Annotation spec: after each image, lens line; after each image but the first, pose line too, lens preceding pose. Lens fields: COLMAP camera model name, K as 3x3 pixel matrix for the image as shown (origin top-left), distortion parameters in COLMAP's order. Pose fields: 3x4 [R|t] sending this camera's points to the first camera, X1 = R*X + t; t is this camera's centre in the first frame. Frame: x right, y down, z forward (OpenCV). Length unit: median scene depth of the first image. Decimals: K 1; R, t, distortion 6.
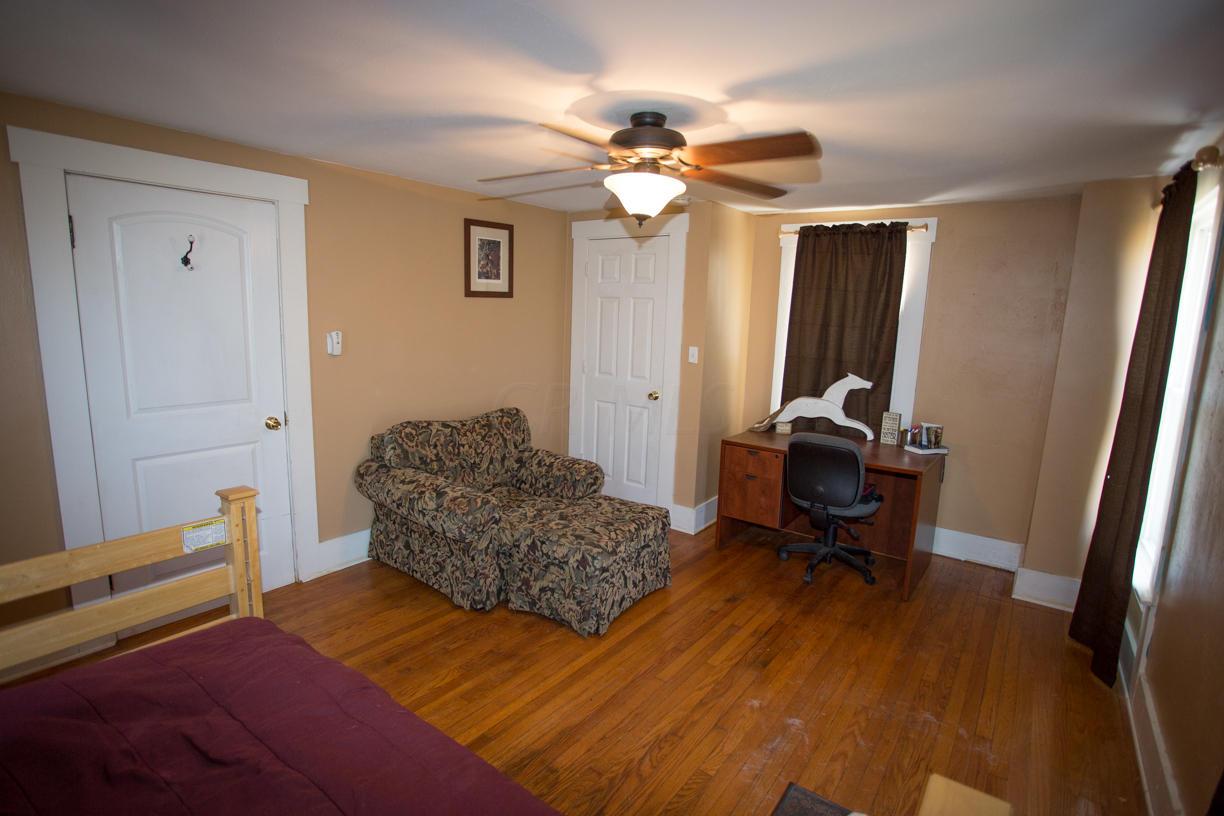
lens RADIAL K [[596.7, 0, 607.5], [0, 596.7, 408.3], [0, 0, 1]] dist [-0.069559, 0.027144]
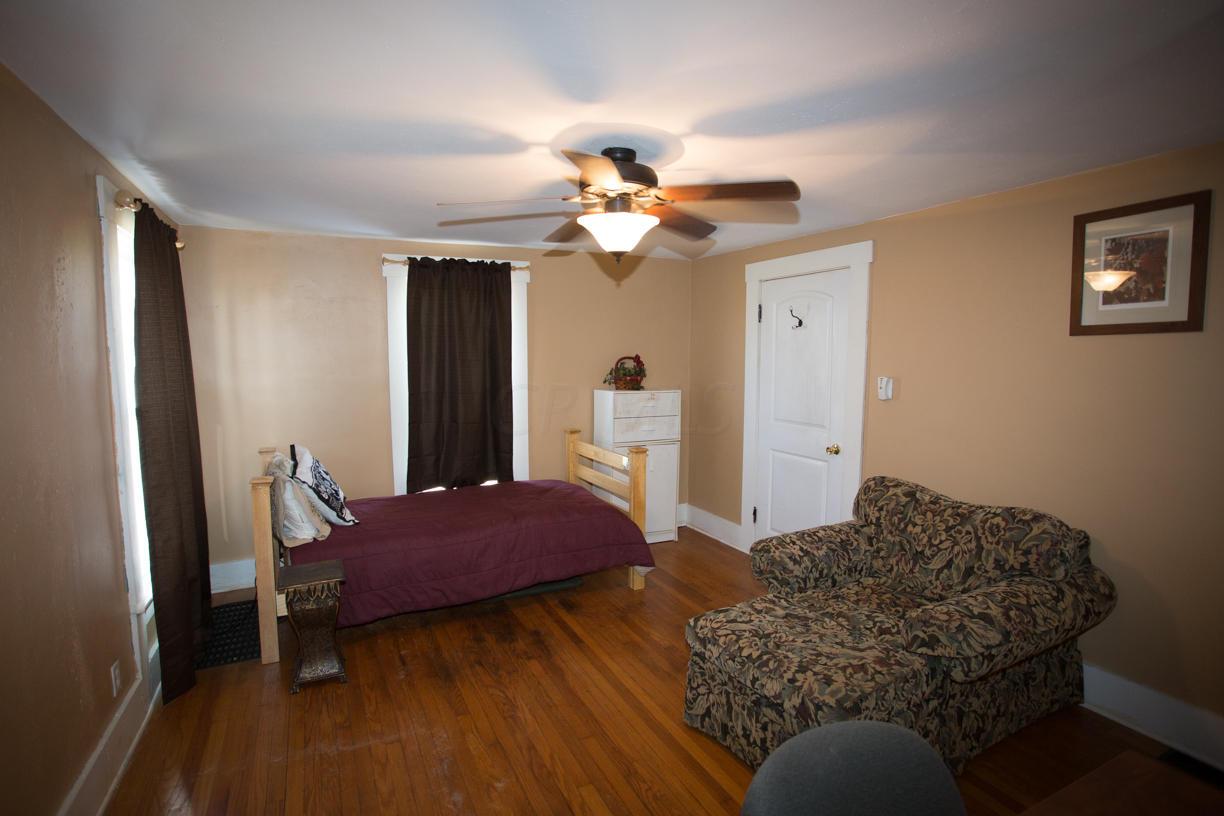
lens RADIAL K [[596.7, 0, 602.9], [0, 596.7, 407.3], [0, 0, 1]] dist [-0.069559, 0.027144]
pose [[-0.447288, 0.051154, -0.892926, 0.653655], [-0.160122, 0.977653, 0.136217, -0.134456], [0.879940, 0.203905, -0.429102, 0.978256]]
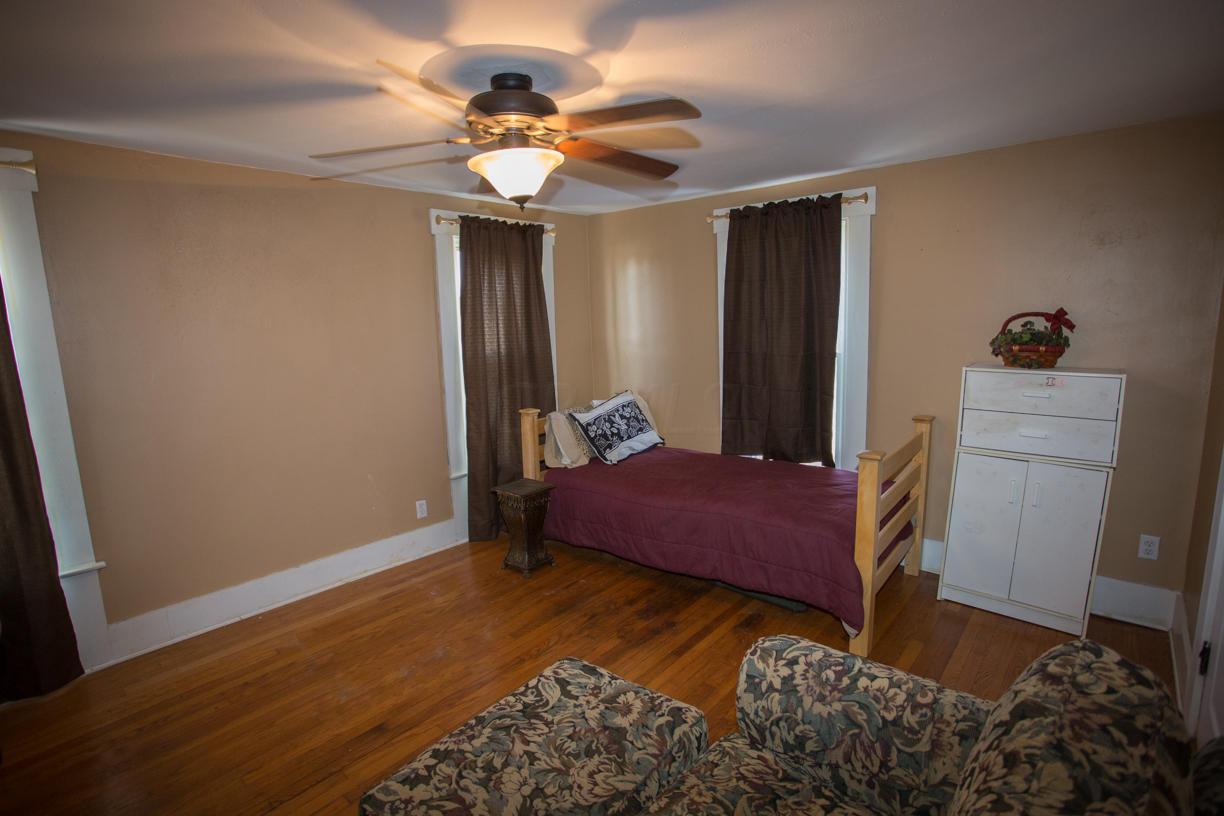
lens RADIAL K [[596.7, 0, 609.8], [0, 596.7, 407.1], [0, 0, 1]] dist [-0.069559, 0.027144]
pose [[-0.997621, -0.015951, 0.067062, -0.089620], [0.006232, 0.948005, 0.318193, -0.207333], [-0.068651, 0.317854, -0.945651, 1.269095]]
